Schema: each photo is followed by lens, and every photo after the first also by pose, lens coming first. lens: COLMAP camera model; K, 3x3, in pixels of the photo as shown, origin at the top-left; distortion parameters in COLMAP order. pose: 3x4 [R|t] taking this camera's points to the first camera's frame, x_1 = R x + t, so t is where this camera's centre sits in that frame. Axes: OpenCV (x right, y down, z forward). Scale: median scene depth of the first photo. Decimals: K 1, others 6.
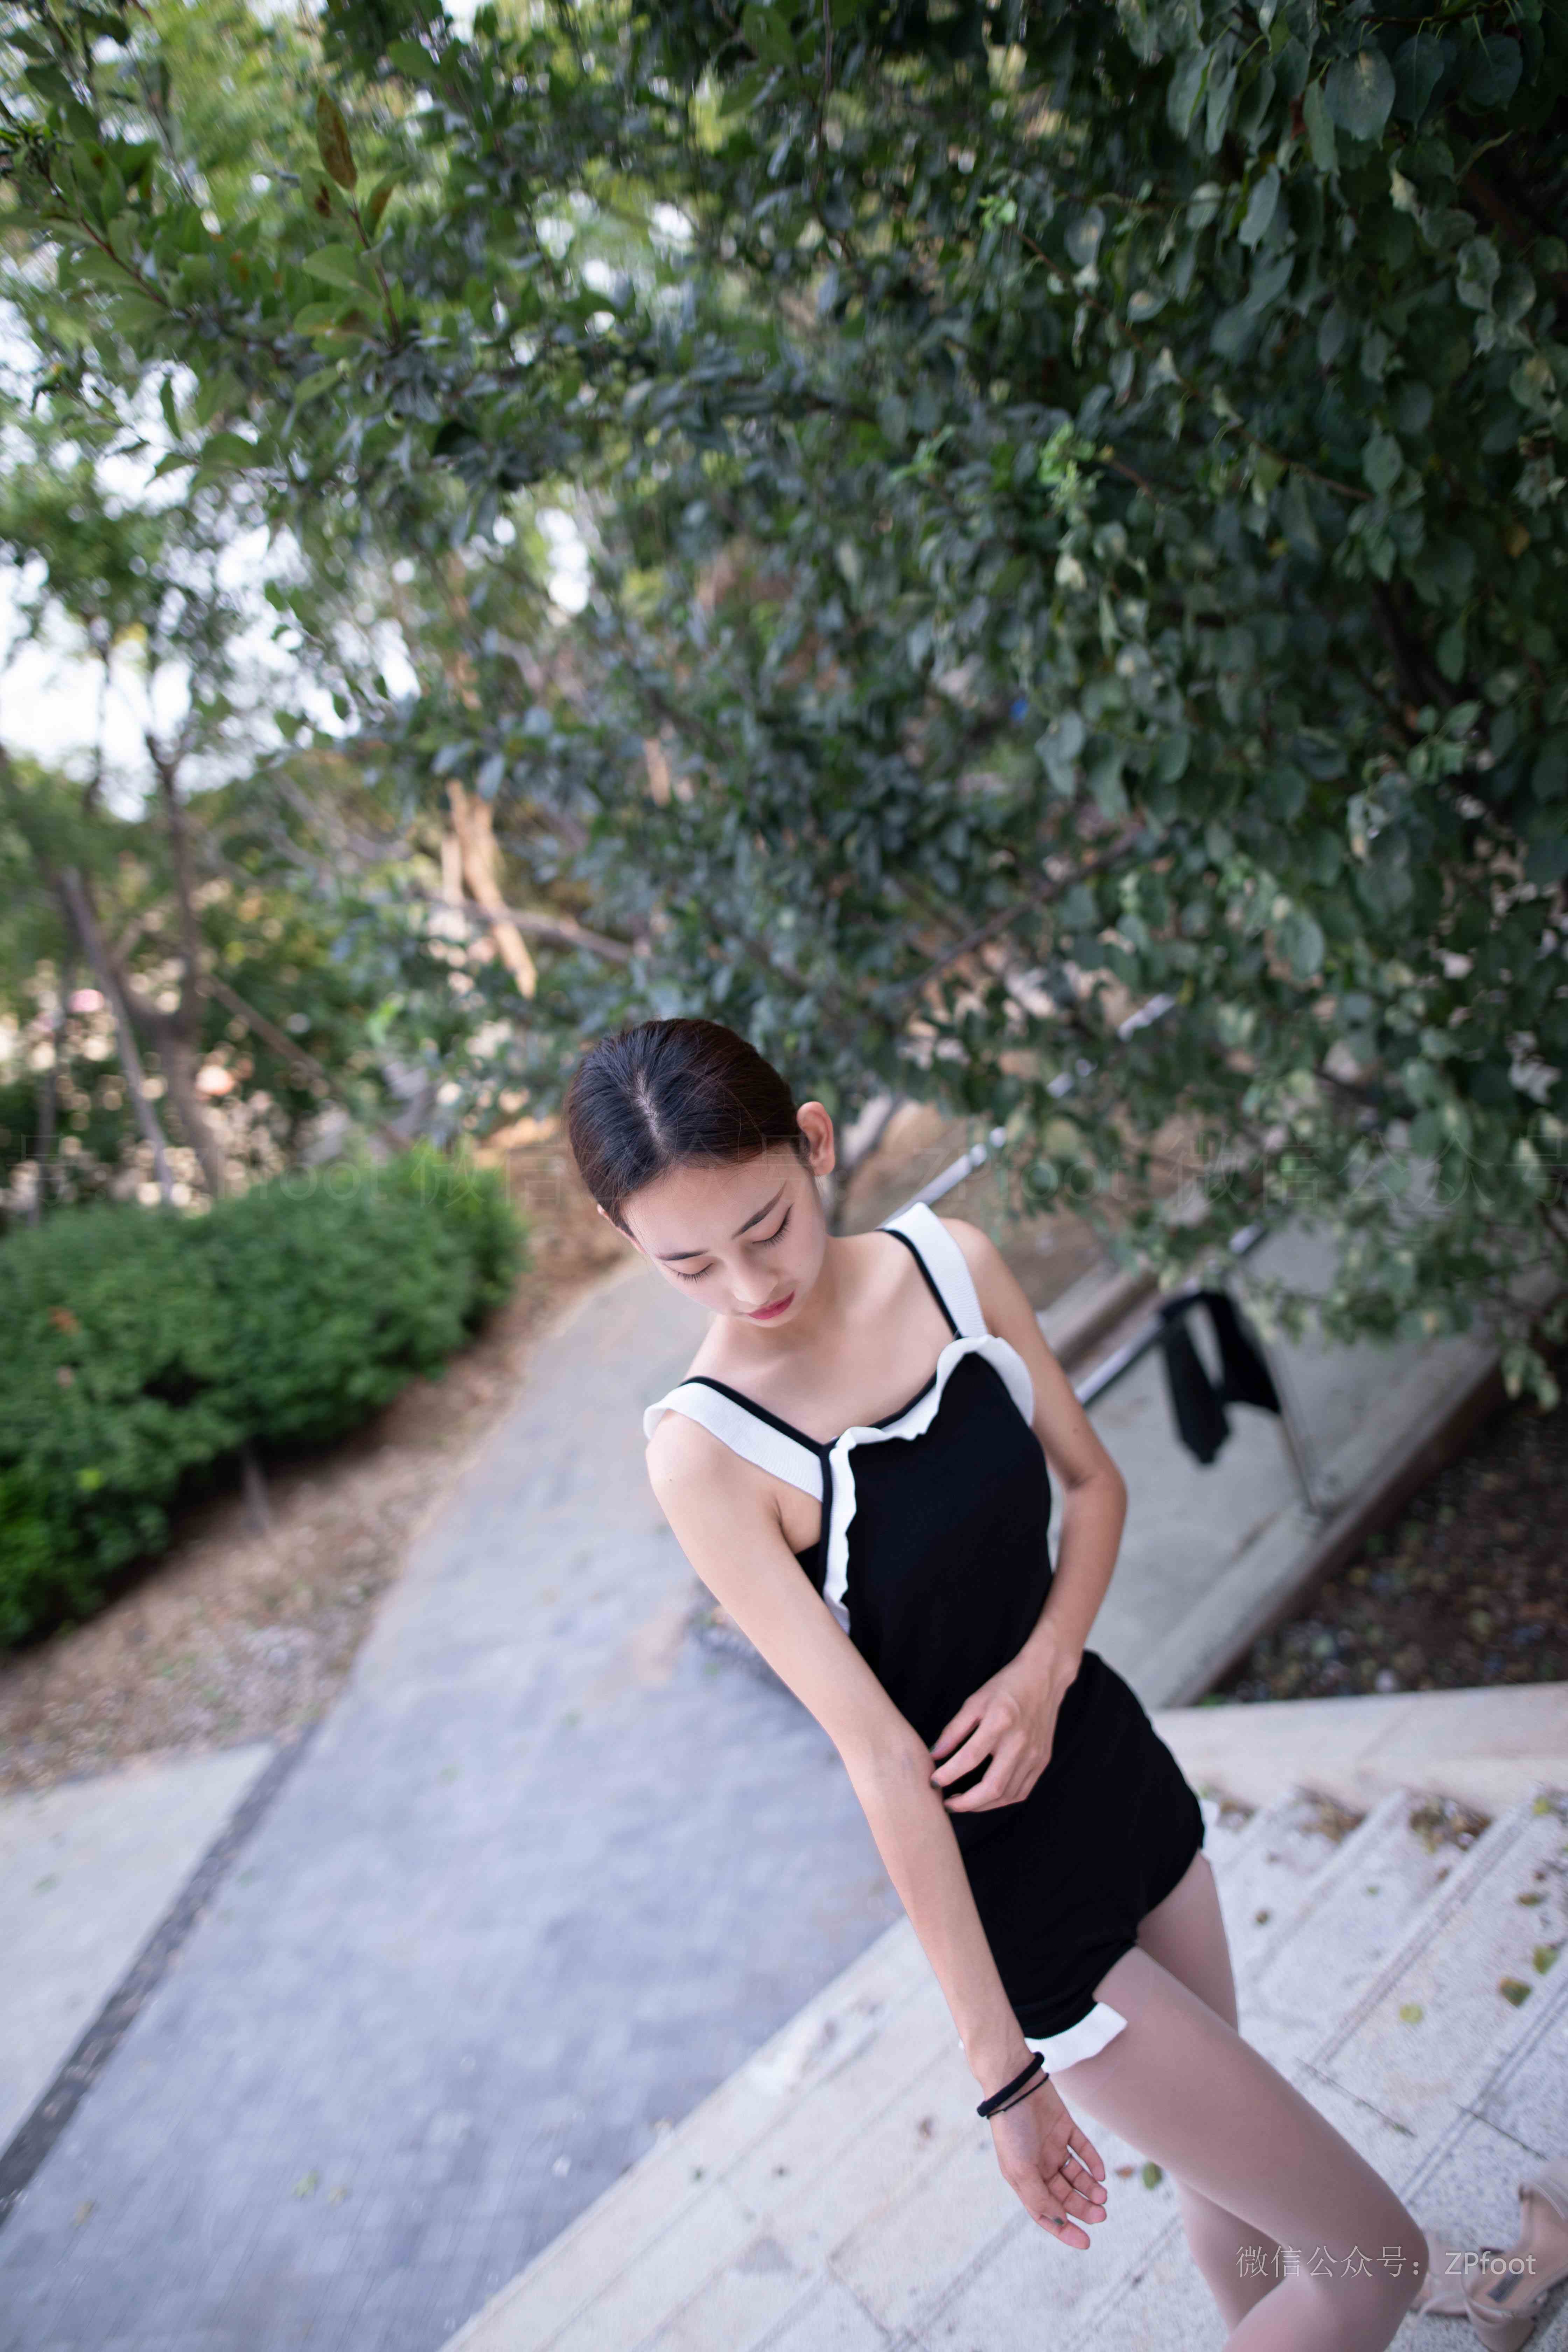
lens RADIAL K [[1624.6, 0, 795.4], [0, 1624.6, 1172.9], [0, 0, 1]] dist [-0.052804, 0.046015]
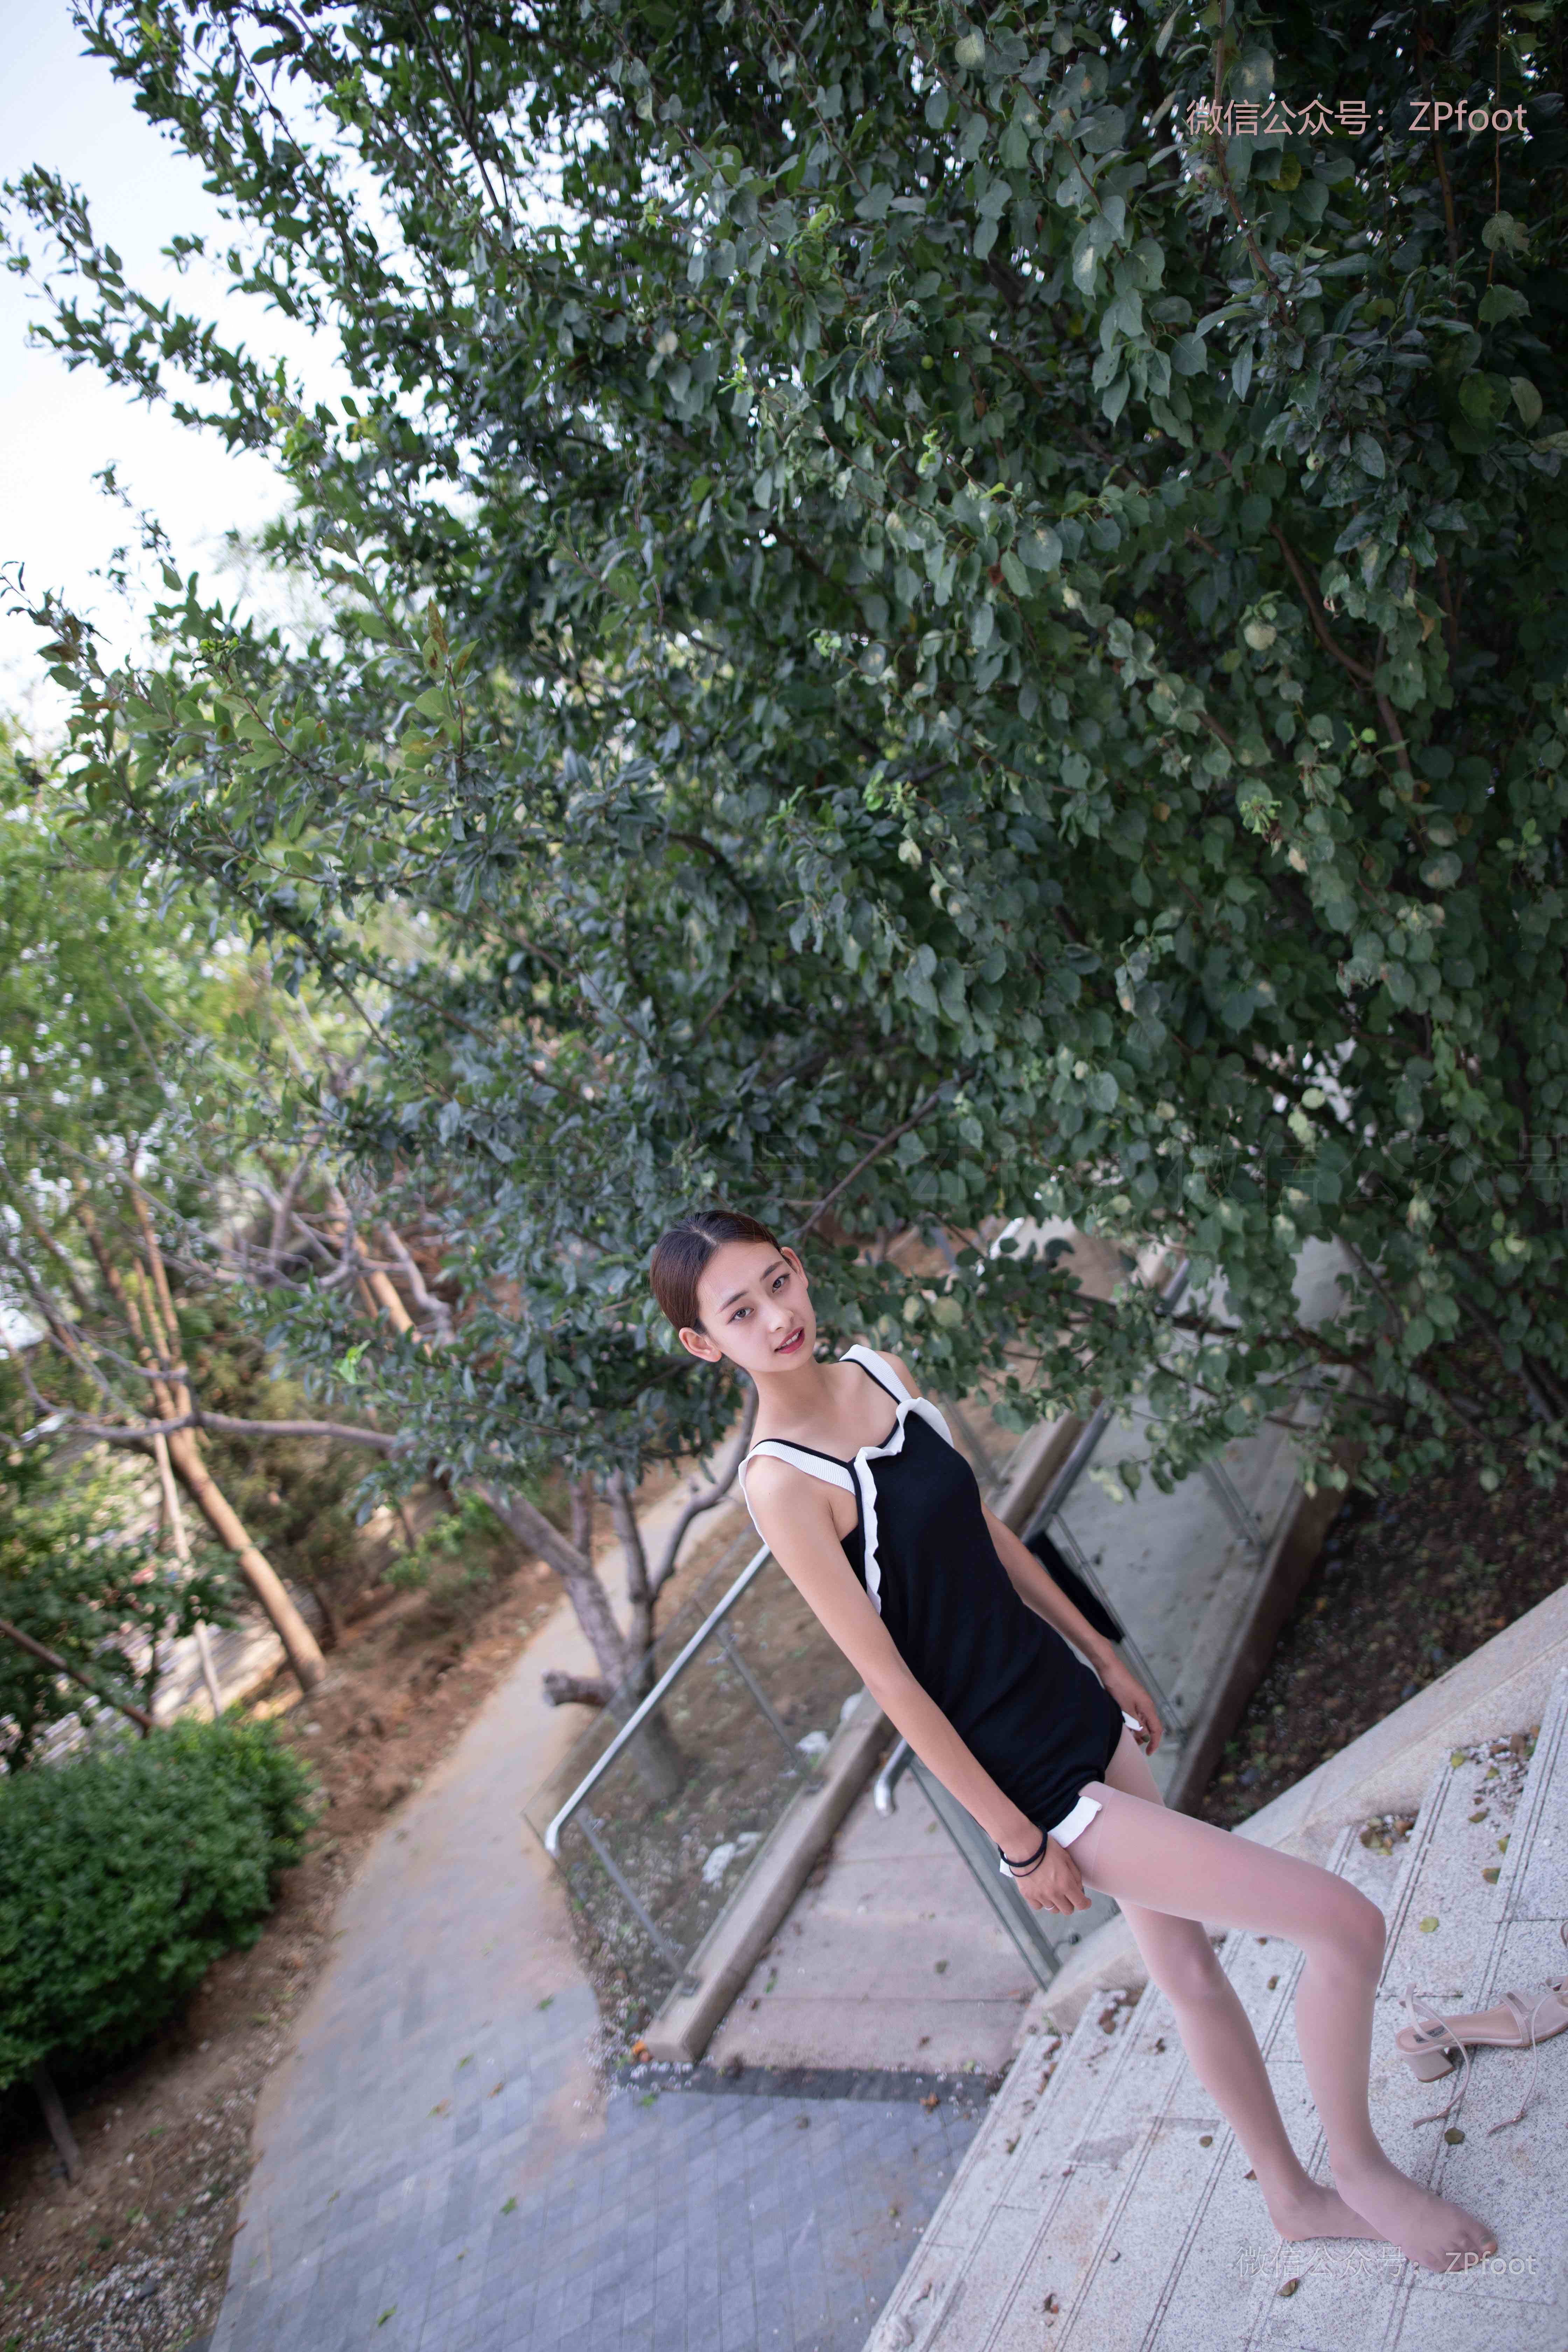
lens RADIAL K [[1624.6, 0, 795.4], [0, 1624.6, 1172.9], [0, 0, 1]] dist [-0.052804, 0.046015]
pose [[0.955820, -0.158281, 0.247698, -0.129640], [0.233232, 0.921241, -0.311317, 0.128873], [-0.178914, 0.355334, 0.917457, -0.099234]]
